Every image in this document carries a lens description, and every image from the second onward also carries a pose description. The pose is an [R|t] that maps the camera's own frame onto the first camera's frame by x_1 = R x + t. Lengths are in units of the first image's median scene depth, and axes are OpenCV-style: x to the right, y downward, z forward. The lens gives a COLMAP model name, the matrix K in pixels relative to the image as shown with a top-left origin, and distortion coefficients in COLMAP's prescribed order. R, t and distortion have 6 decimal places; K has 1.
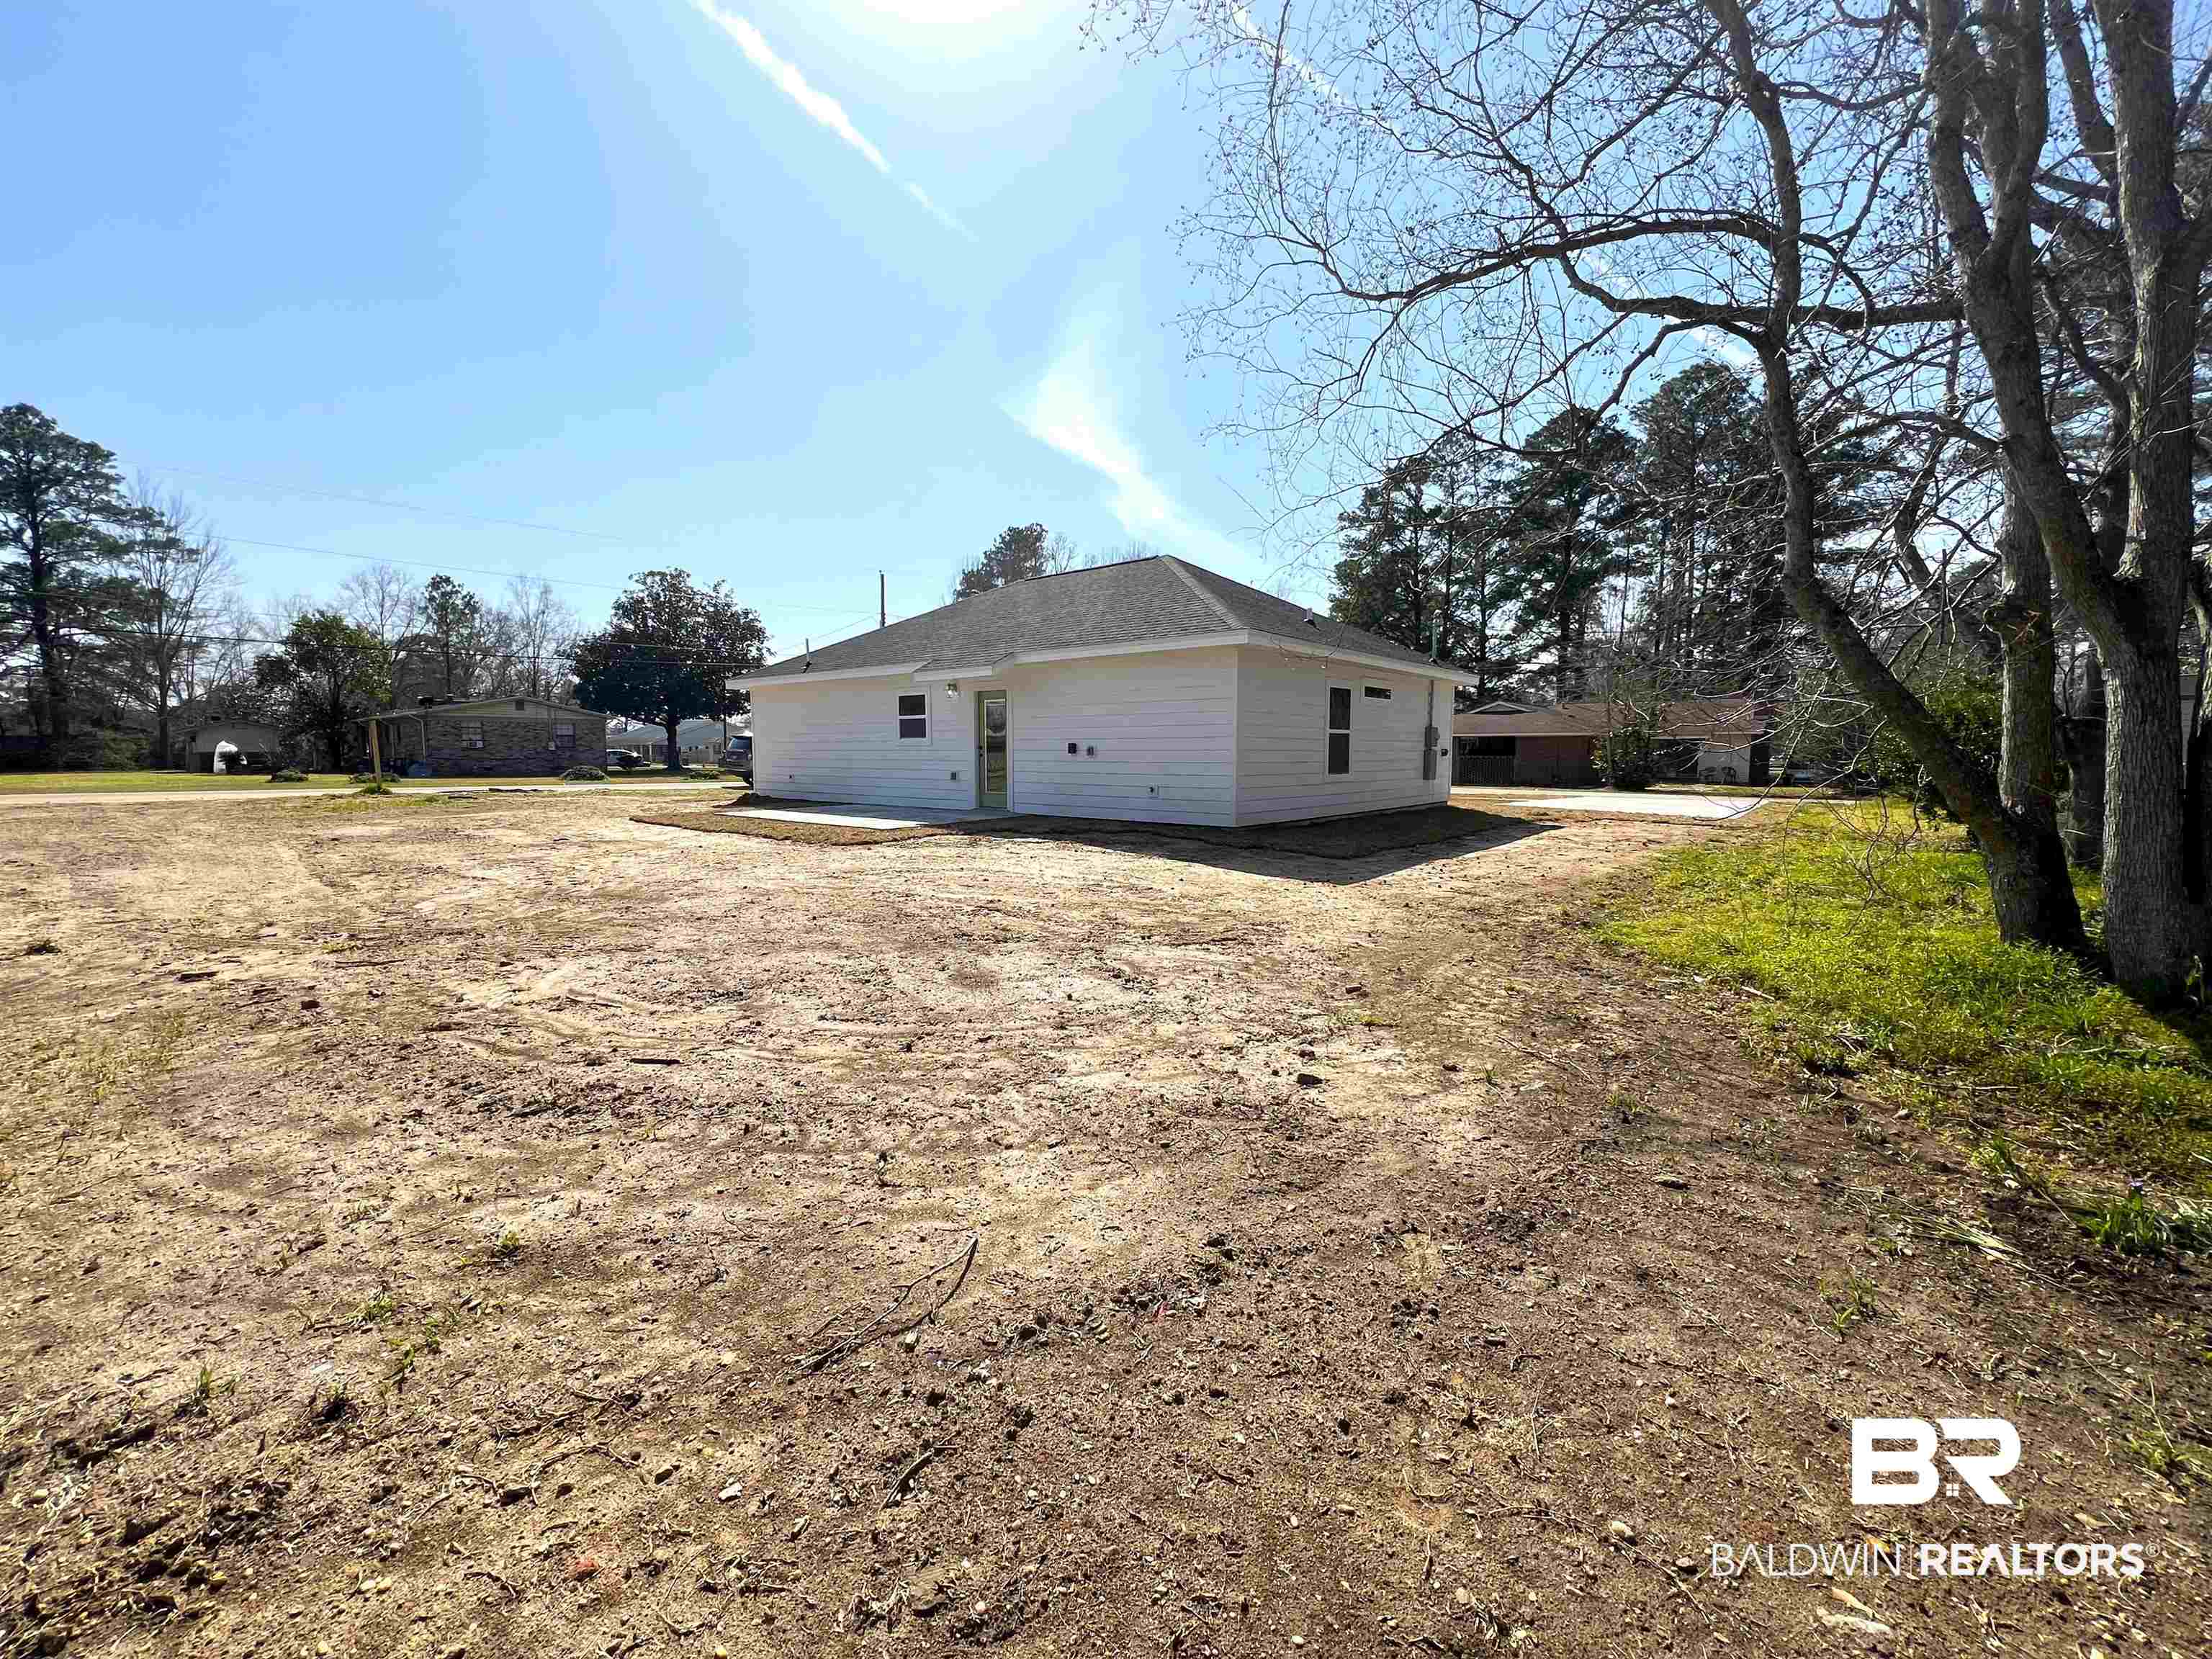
lens RADIAL K [[883.4, 0, 1107.8], [0, 883.4, 838.9], [0, 0, 1]] dist [-0.001858, 0.000695]
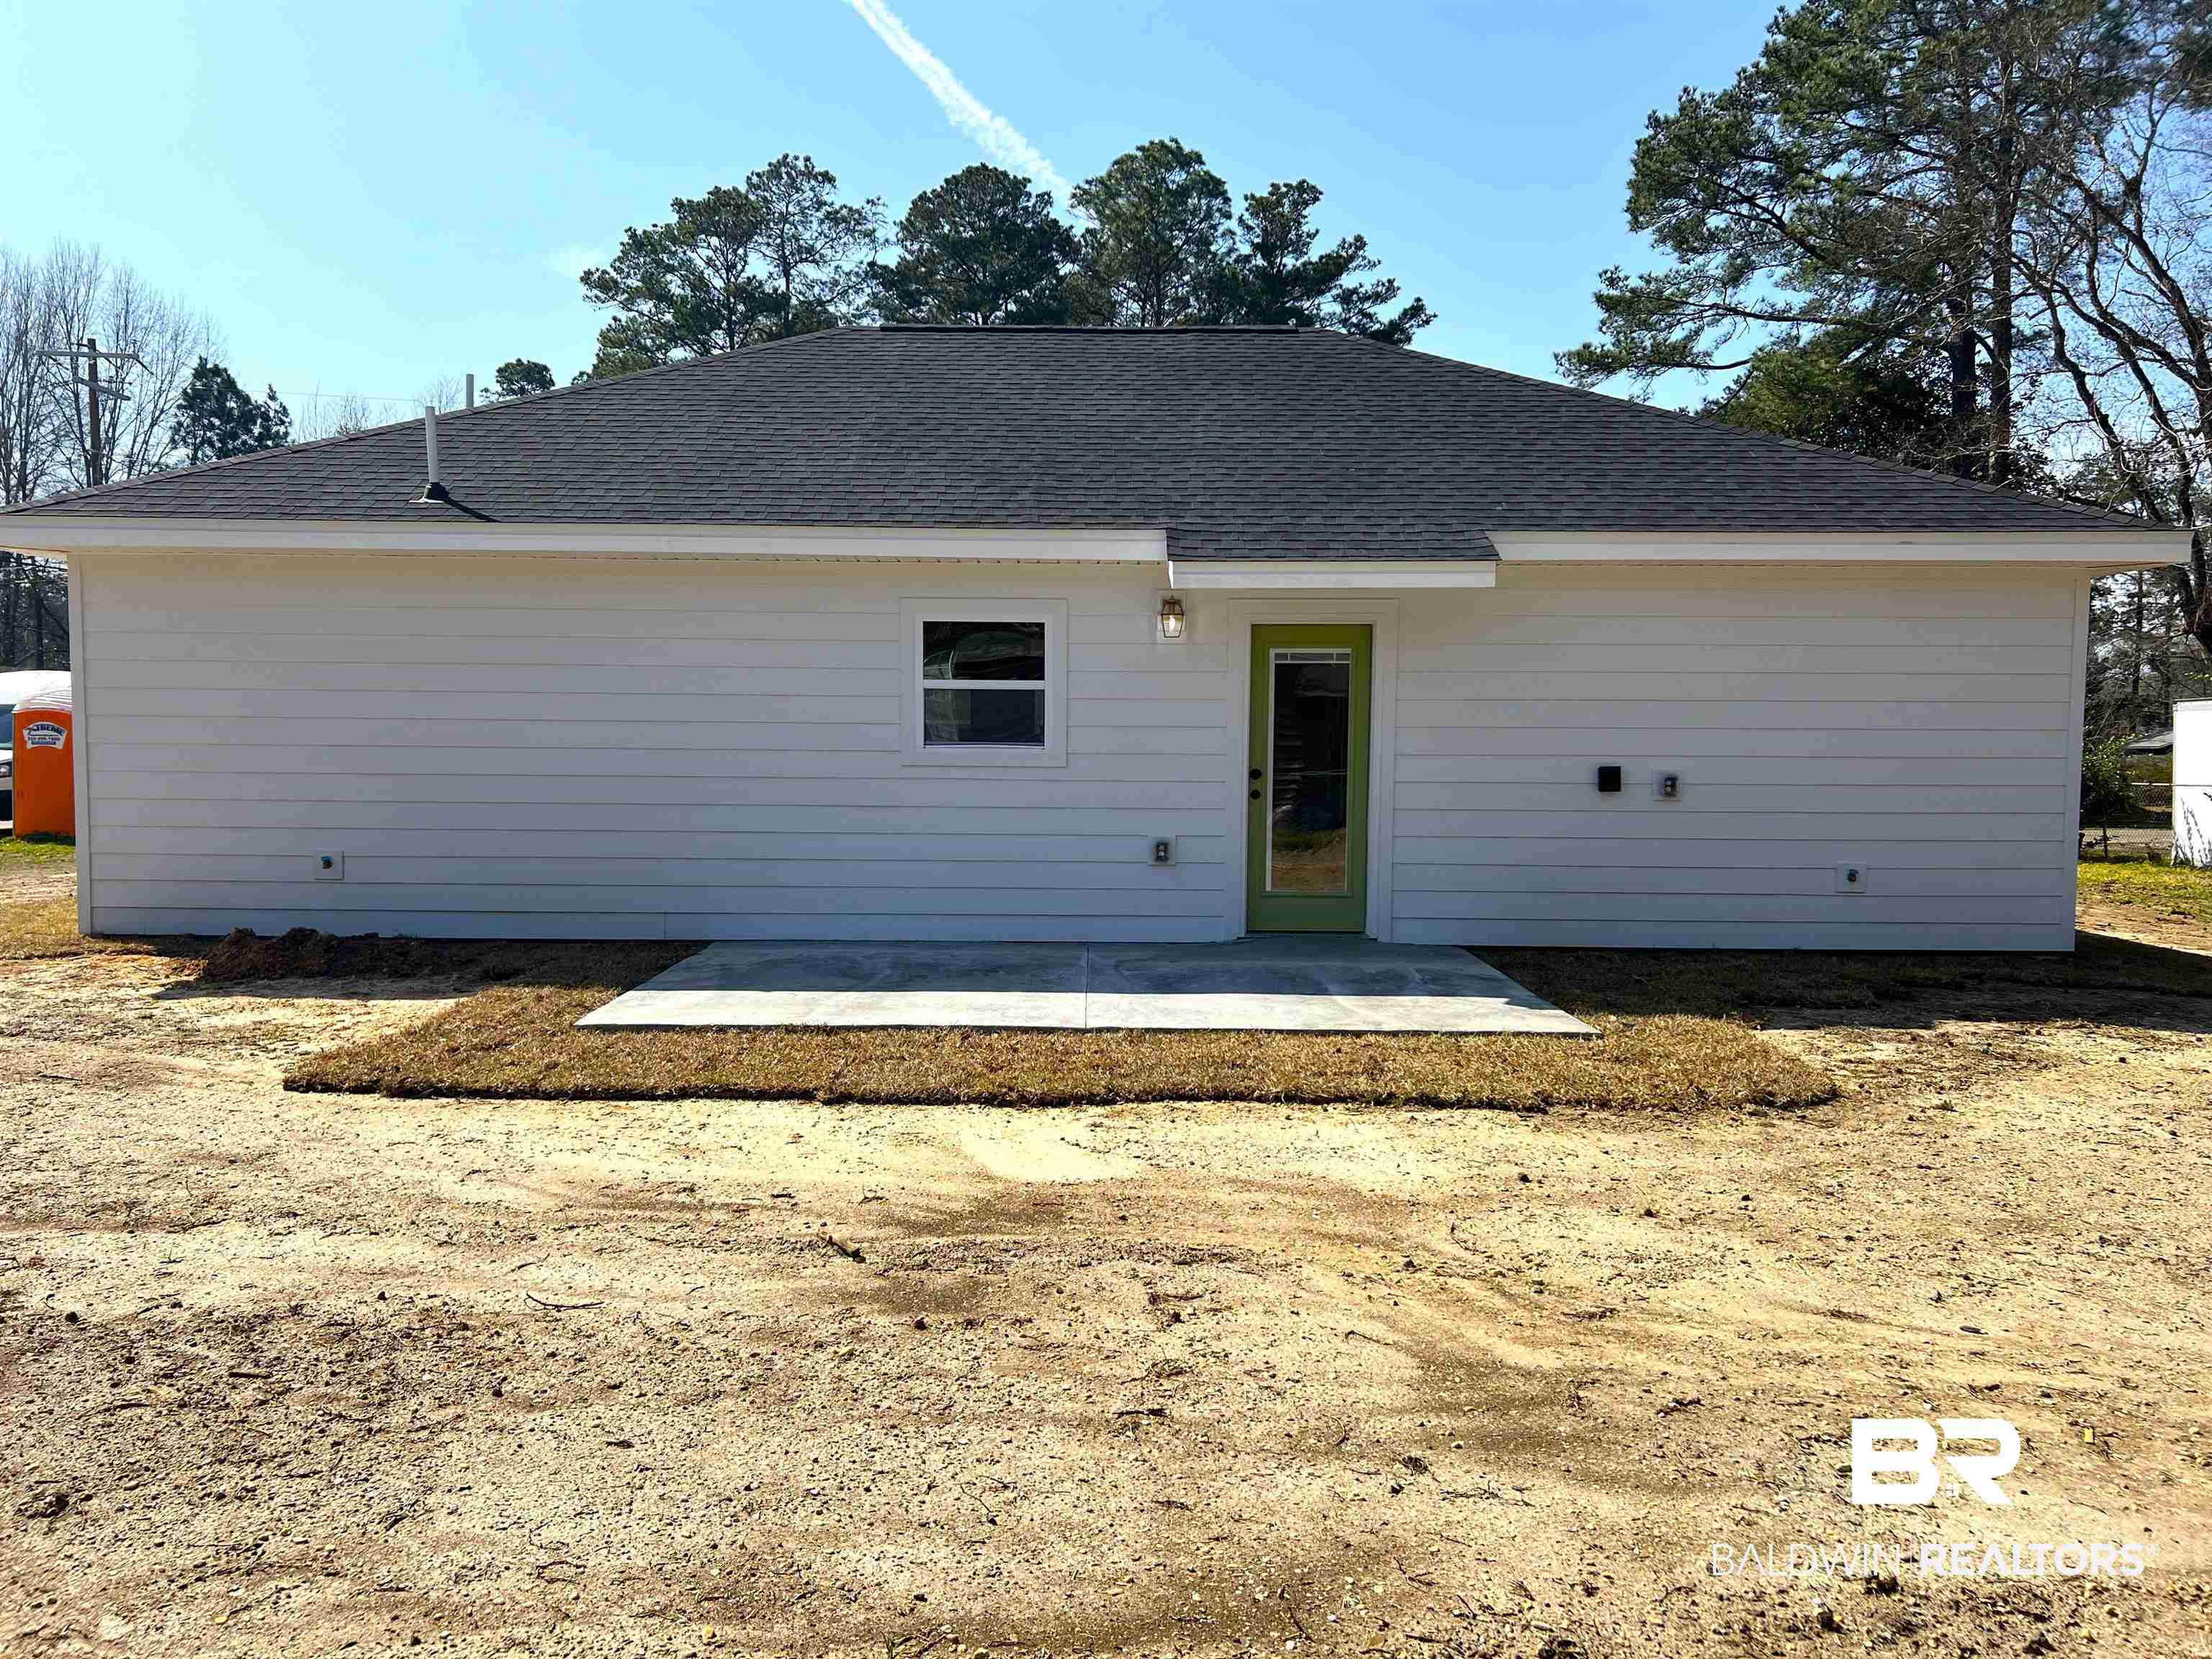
lens RADIAL K [[1808.8, 0, 1107.8], [0, 1808.8, 836.9], [0, 0, 1]] dist [0.005929, -0.004005]
pose [[0.772023, -0.016879, 0.635371, -0.640360], [0.056038, 0.997562, -0.041589, -0.046114], [-0.633120, 0.067712, 0.771087, 0.428921]]
